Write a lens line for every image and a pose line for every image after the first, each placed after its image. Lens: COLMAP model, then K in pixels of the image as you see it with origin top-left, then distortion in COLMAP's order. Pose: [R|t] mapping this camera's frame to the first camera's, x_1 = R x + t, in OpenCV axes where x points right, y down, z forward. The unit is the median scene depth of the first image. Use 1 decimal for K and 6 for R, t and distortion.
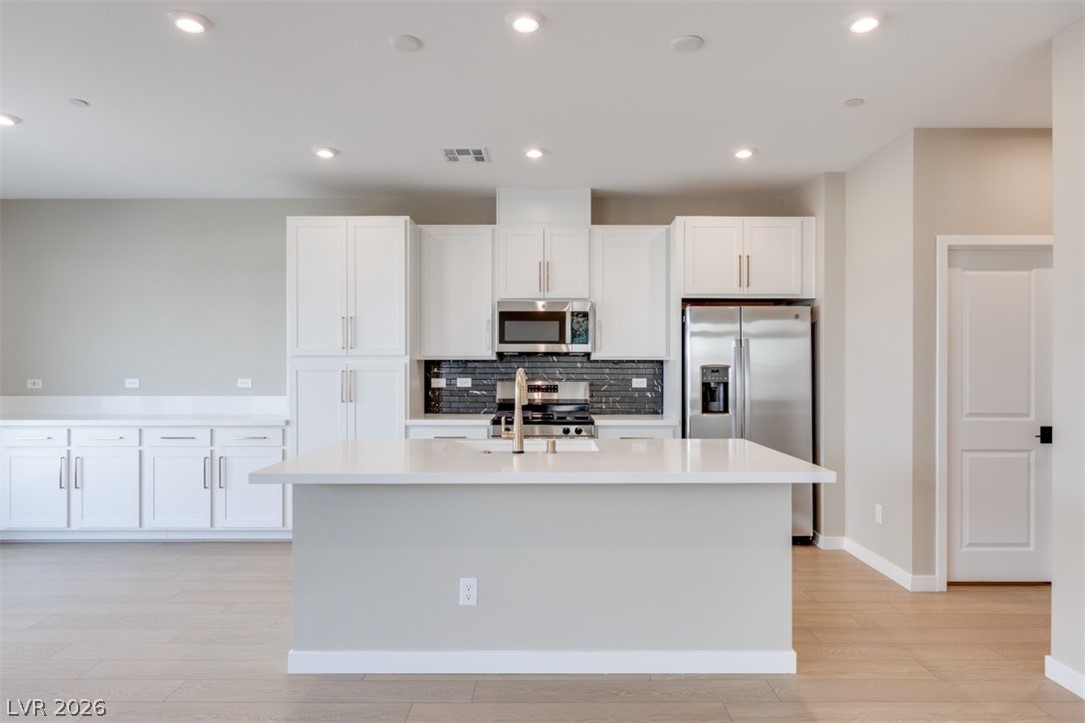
lens RADIAL K [[646.4, 0, 545.6], [0, 646.4, 365.1], [0, 0, 1]] dist [-0.003261, -0.000537]
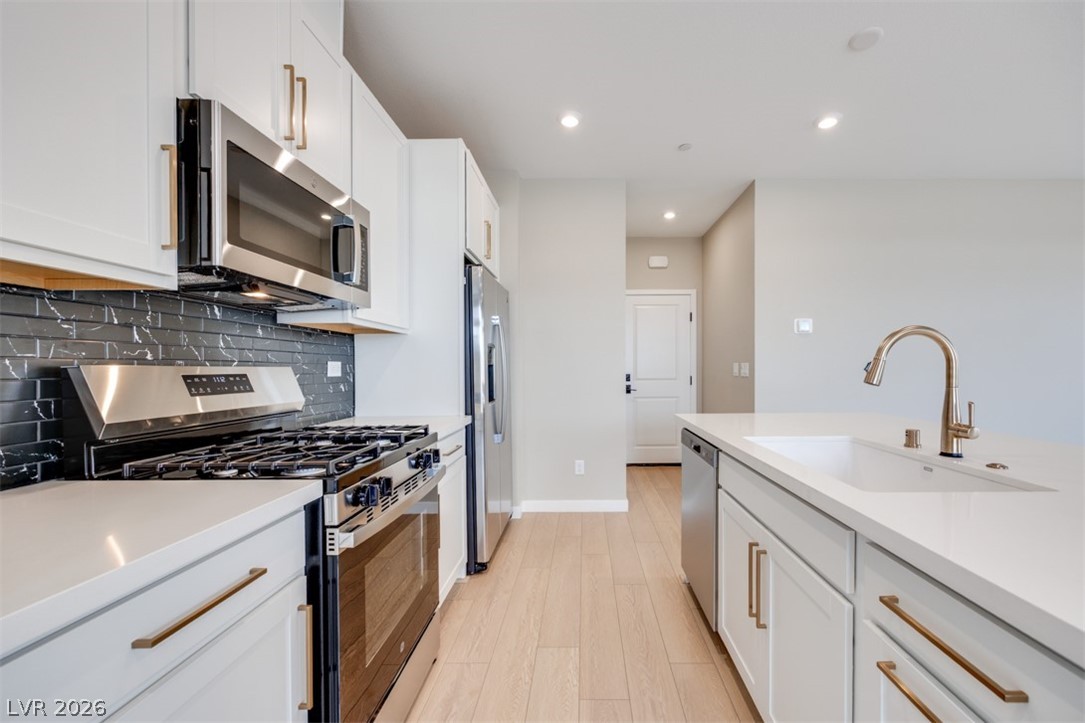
lens RADIAL K [[442.5, 0, 588.8], [0, 442.5, 370.6], [0, 0, 1]] dist [0.000580, 0.000046]
pose [[-0.012984, -0.007872, 0.999885, -0.291403], [0.000953, 0.999968, 0.007885, 0.027803], [-0.999915, 0.001056, -0.012976, 0.825494]]
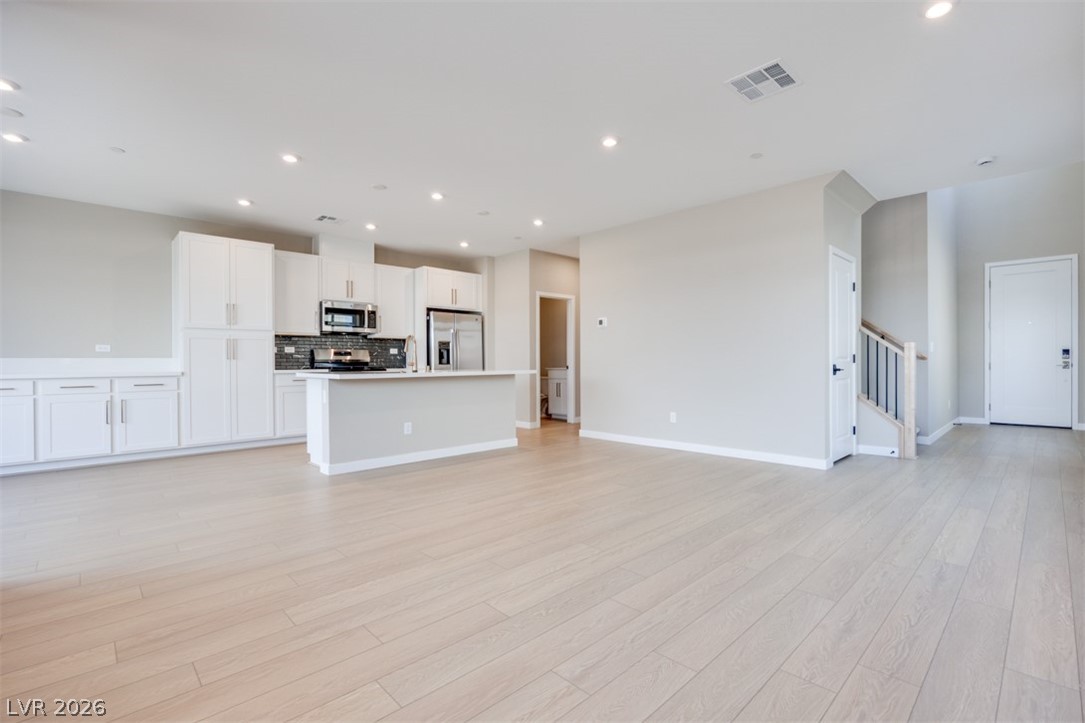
lens RADIAL K [[491.7, 0, 568.8], [0, 491.7, 364.1], [0, 0, 1]] dist [-0.016026, 0.000153]
pose [[0.700945, -0.007707, 0.713174, -0.543547], [0.003235, 0.999966, 0.007627, 0.059363], [-0.713208, -0.003039, 0.700945, -0.366203]]
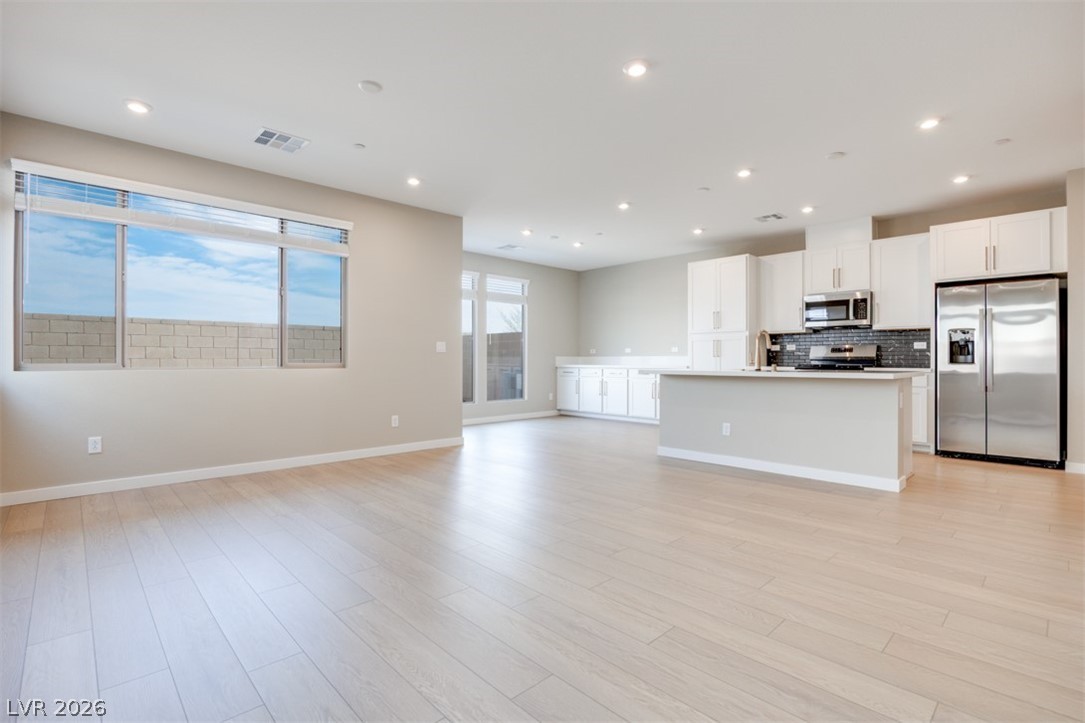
lens RADIAL K [[502.4, 0, 548.7], [0, 502.4, 359.4], [0, 0, 1]] dist [-0.011936, 0.000475]
pose [[0.696897, -0.000763, -0.717171, 0.387949], [0.002797, 0.999995, 0.001655, 0.057999], [0.717166, -0.003160, 0.696895, -0.361998]]
